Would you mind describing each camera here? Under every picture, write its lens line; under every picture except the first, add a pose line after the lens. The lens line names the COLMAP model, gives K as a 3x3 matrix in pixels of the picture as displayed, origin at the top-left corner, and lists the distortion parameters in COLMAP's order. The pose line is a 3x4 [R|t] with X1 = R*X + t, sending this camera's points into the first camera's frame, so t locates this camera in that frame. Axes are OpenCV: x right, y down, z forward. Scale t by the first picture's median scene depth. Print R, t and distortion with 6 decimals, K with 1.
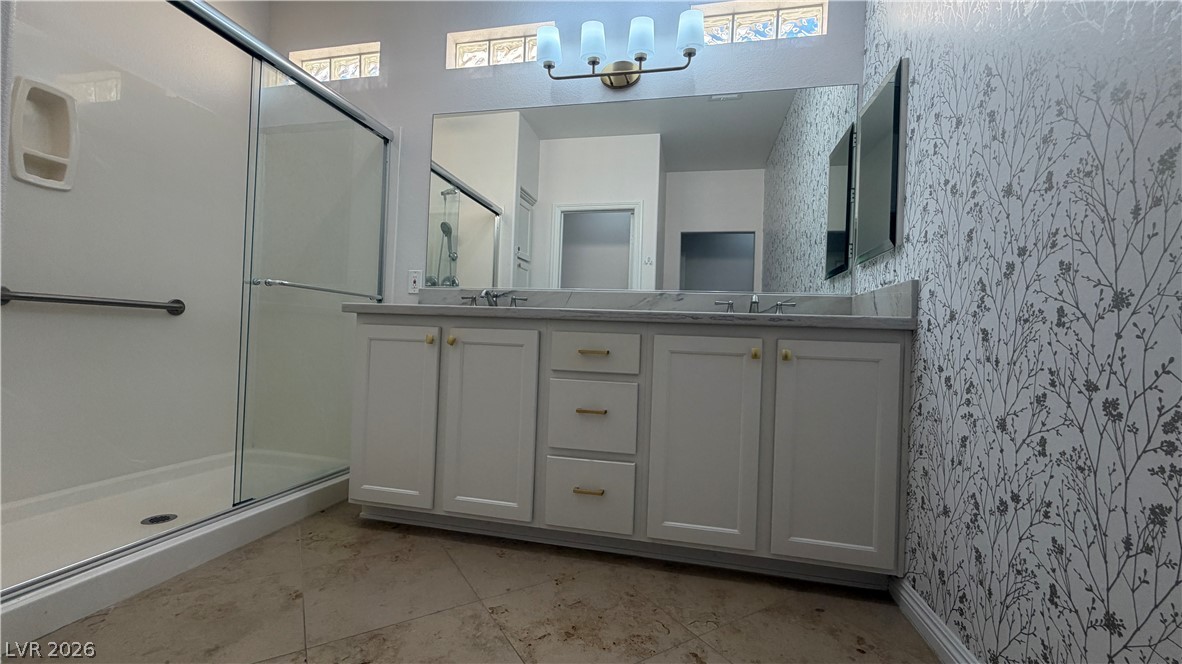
lens RADIAL K [[473.6, 0, 593.8], [0, 473.6, 337.4], [0, 0, 1]] dist [0.000024, -0.000001]
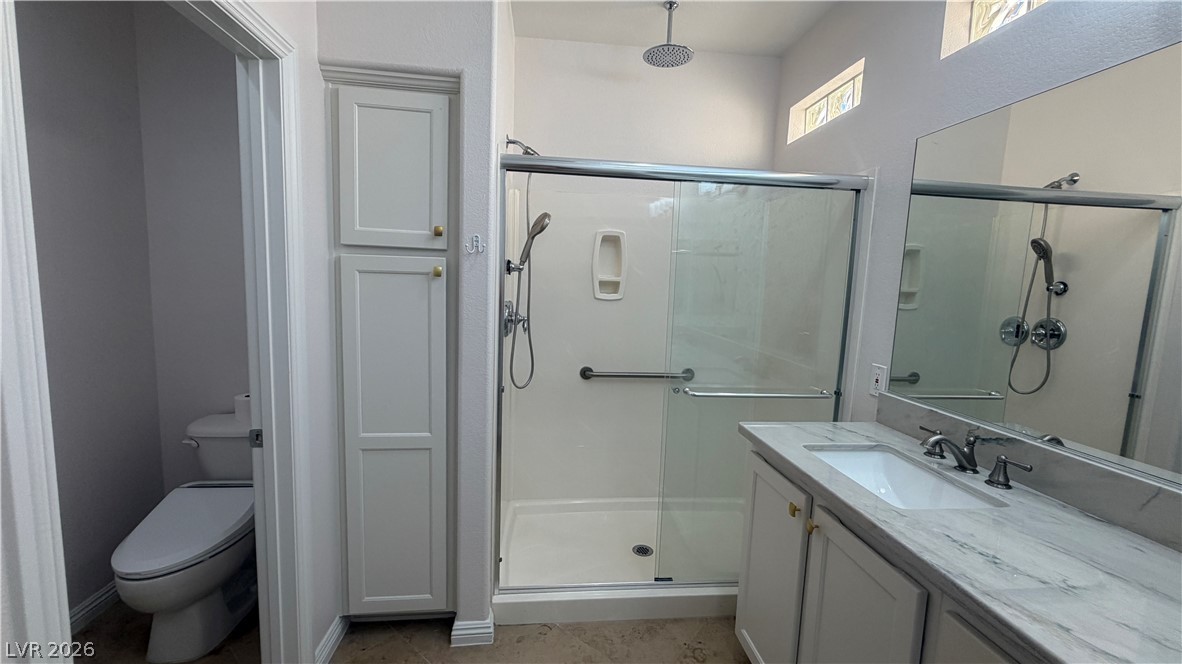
lens RADIAL K [[473.6, 0, 589.7], [0, 473.6, 330.8], [0, 0, 1]] dist [0.000024, -0.000001]
pose [[0.306539, 0.081292, -0.948380, 0.174136], [-0.018828, 0.996669, 0.079346, -0.241881], [0.951672, -0.006466, 0.307049, 0.347563]]
